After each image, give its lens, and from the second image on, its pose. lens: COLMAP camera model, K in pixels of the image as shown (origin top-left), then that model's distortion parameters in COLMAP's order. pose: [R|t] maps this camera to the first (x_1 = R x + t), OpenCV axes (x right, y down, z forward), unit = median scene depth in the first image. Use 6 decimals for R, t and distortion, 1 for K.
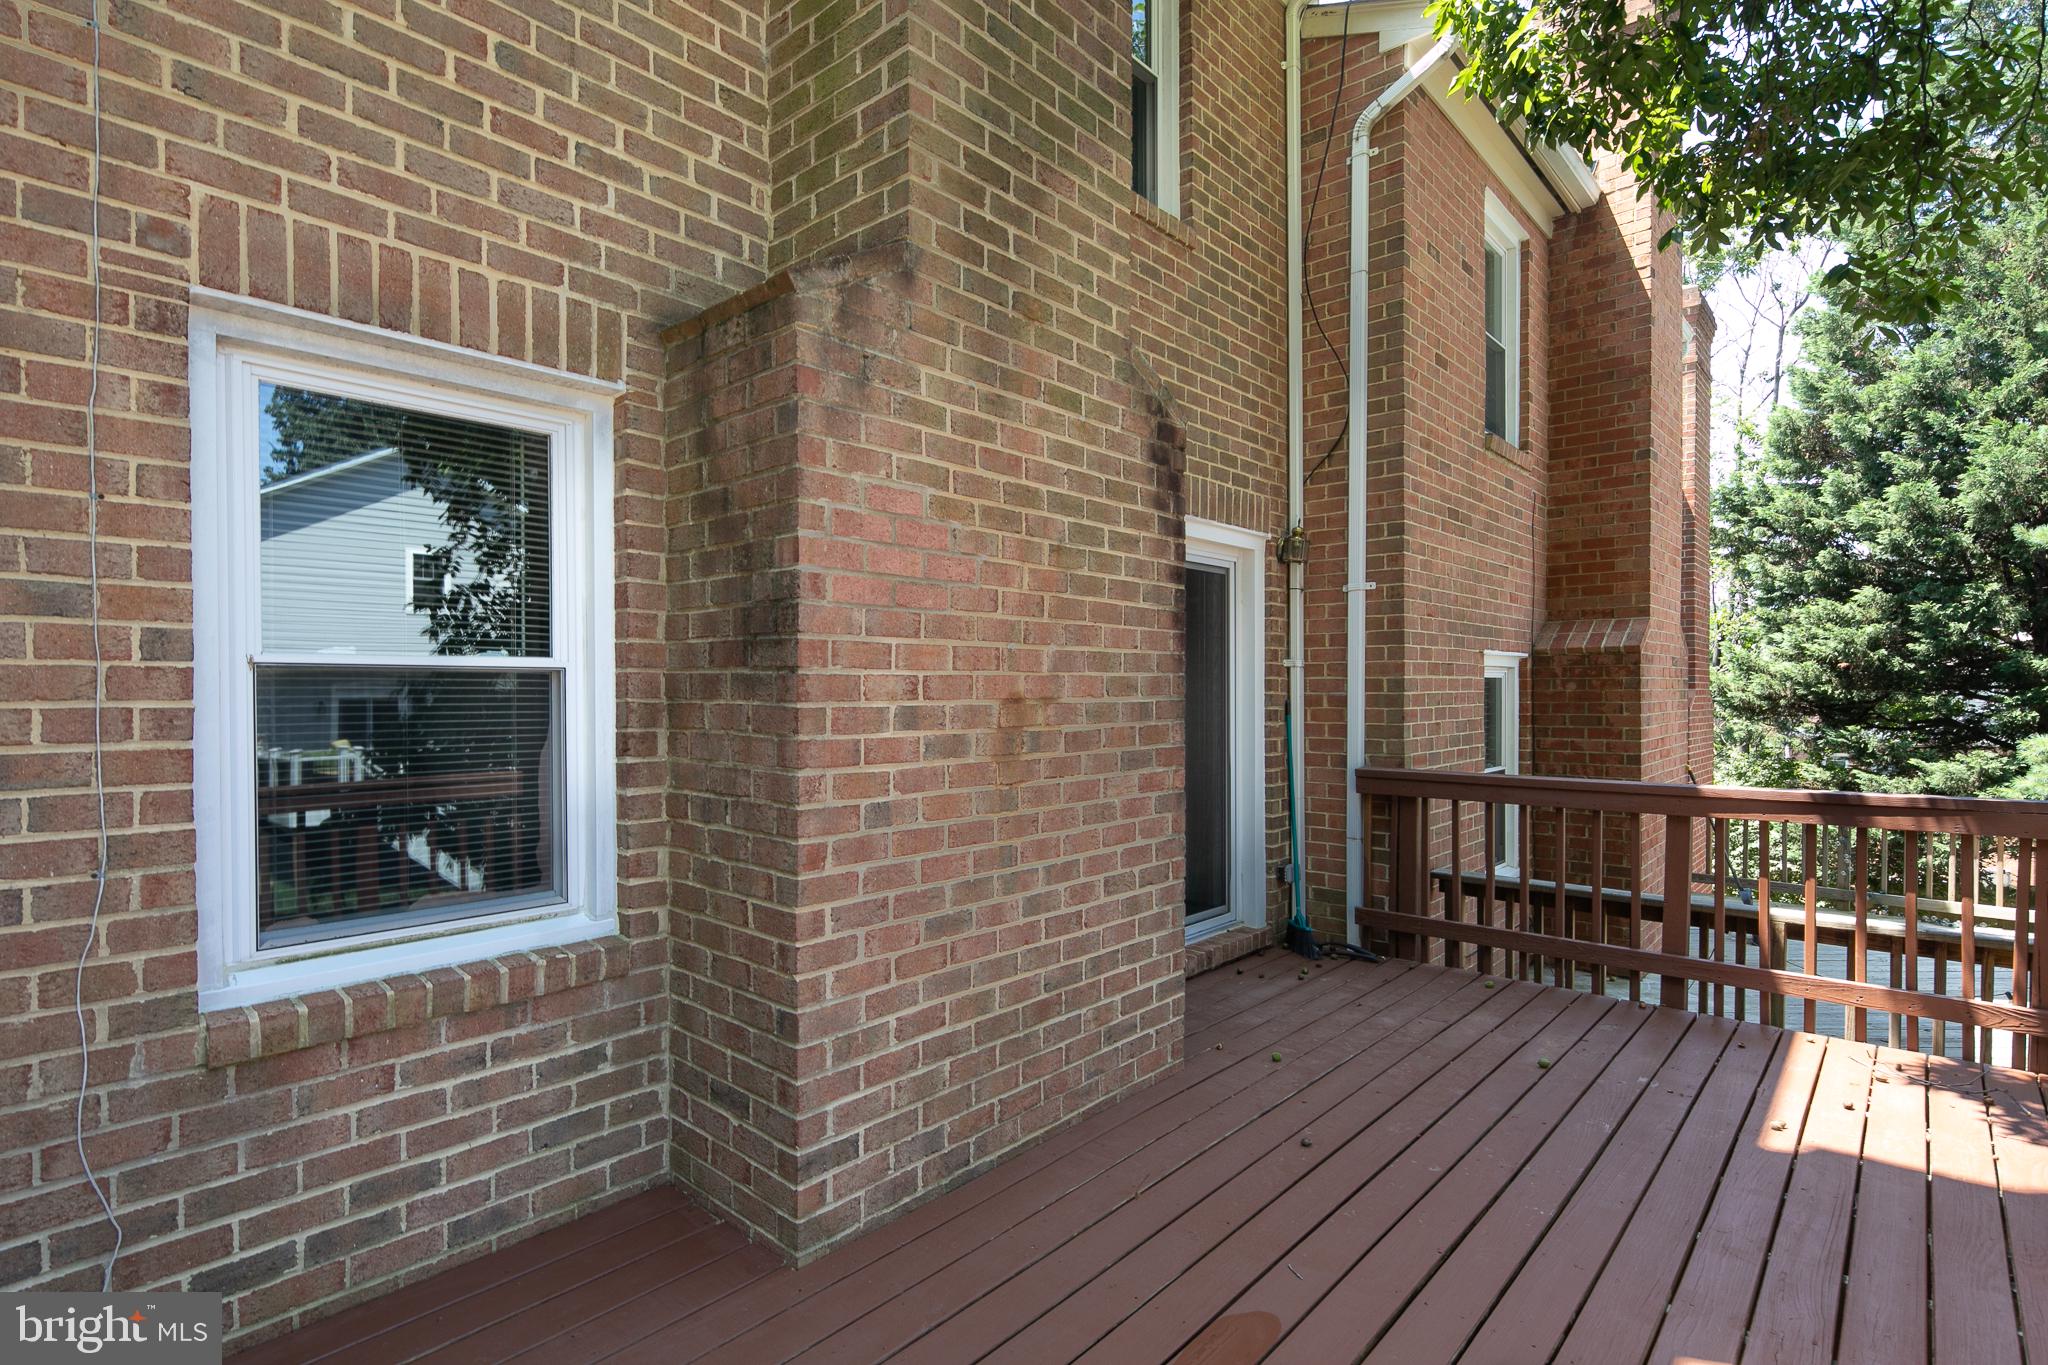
lens RADIAL K [[986.4, 0, 1021.7], [0, 986.4, 689.2], [0, 0, 1]] dist [0.012159, -0.005006]
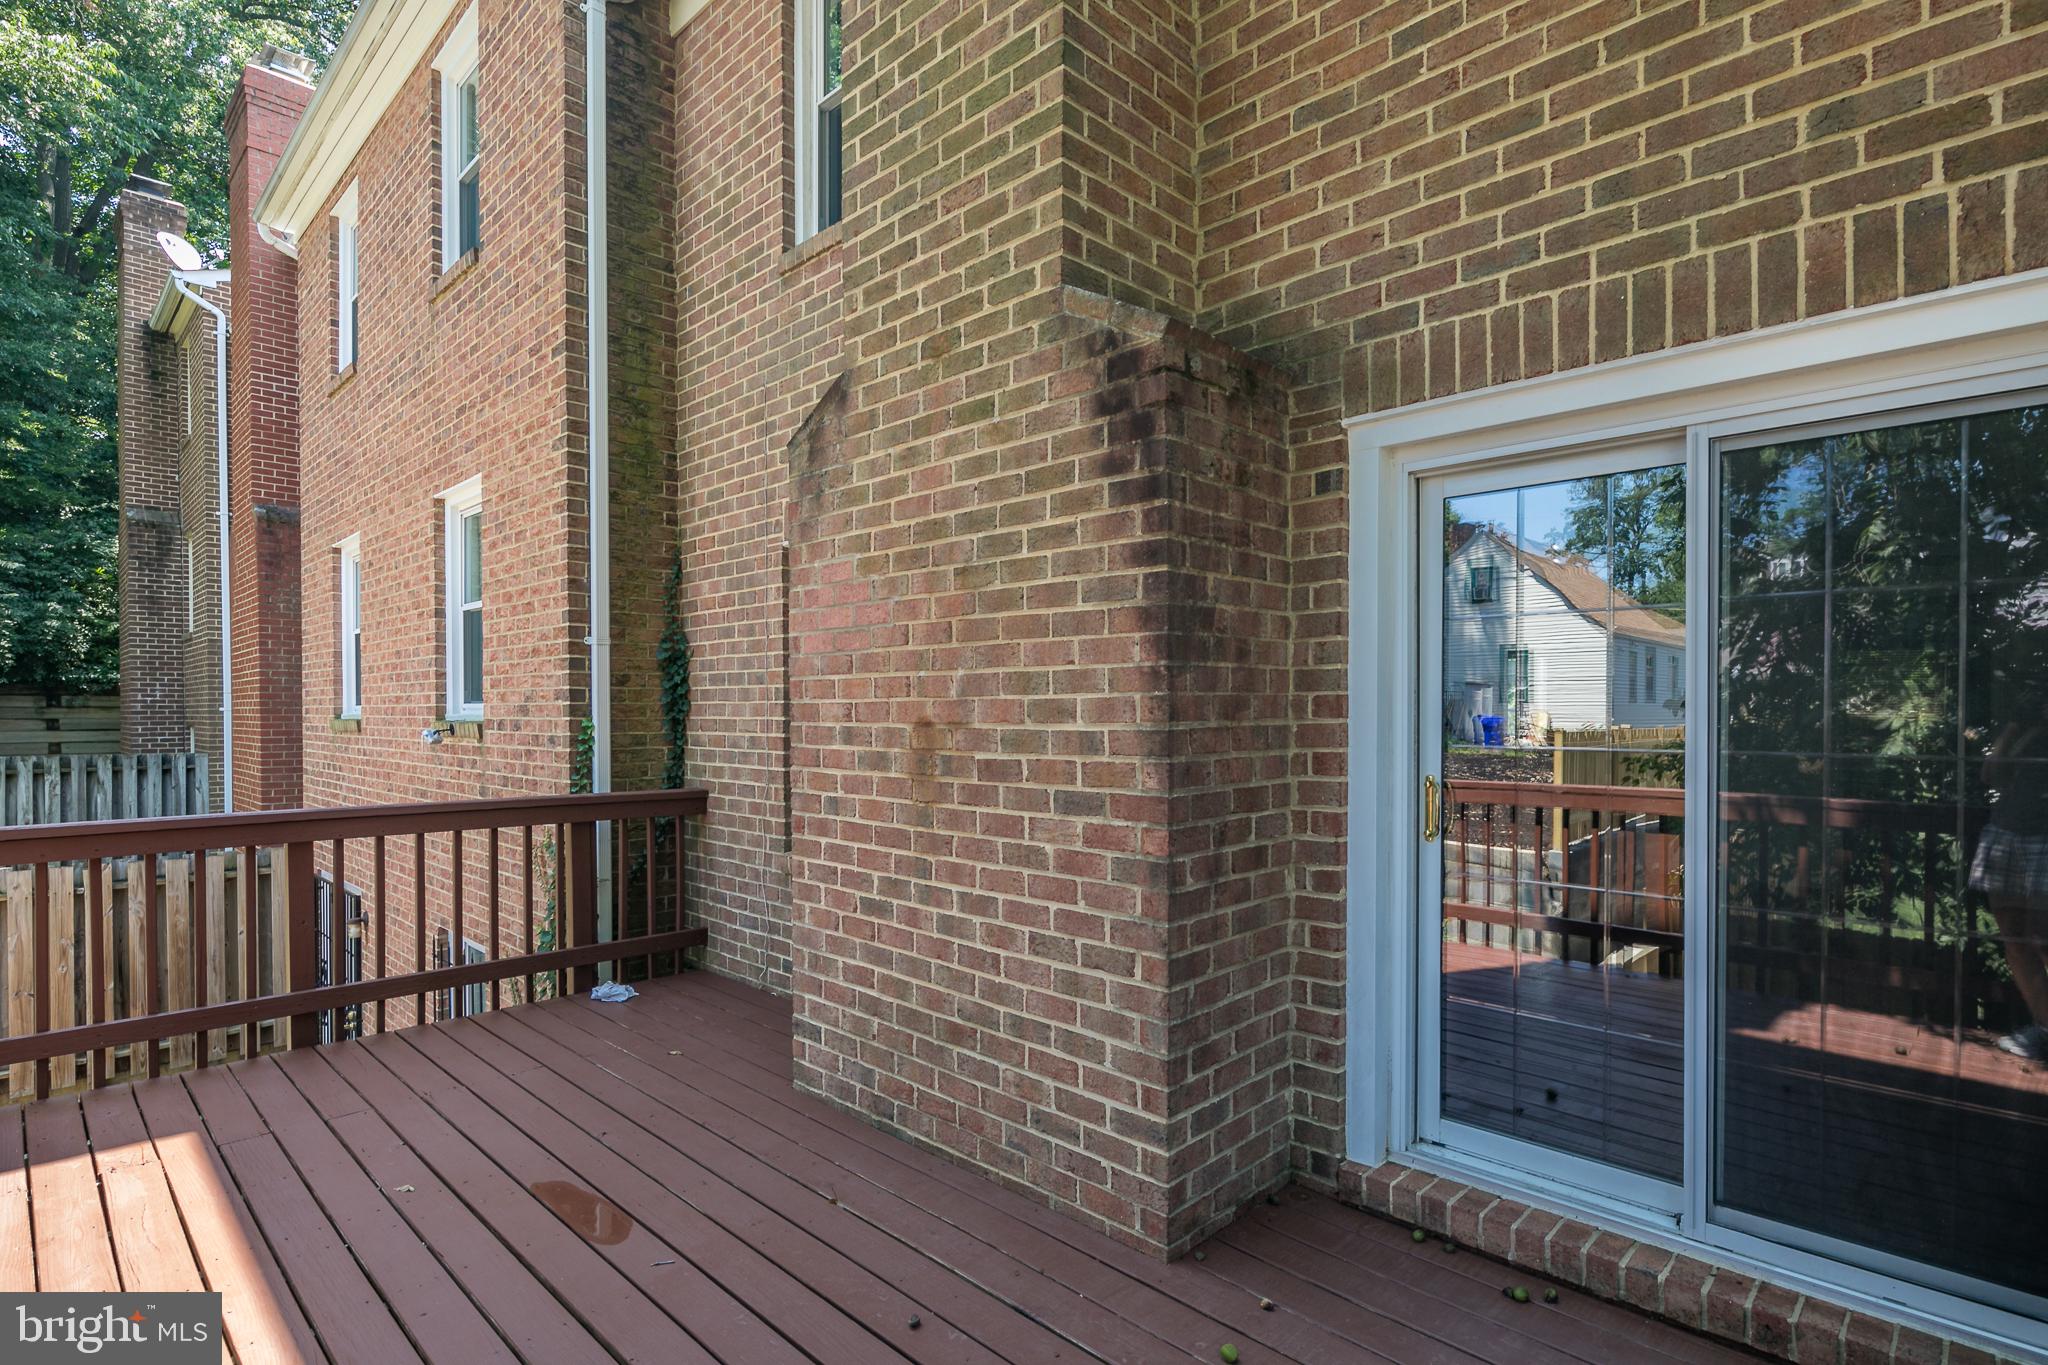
lens RADIAL K [[986.4, 0, 1009.7], [0, 986.4, 716.0], [0, 0, 1]] dist [0.012159, -0.005006]
pose [[-0.031267, 0.005101, -0.999498, 1.024438], [-0.000955, 0.999986, 0.005134, -0.003231], [0.999511, 0.001115, -0.031261, 1.087955]]
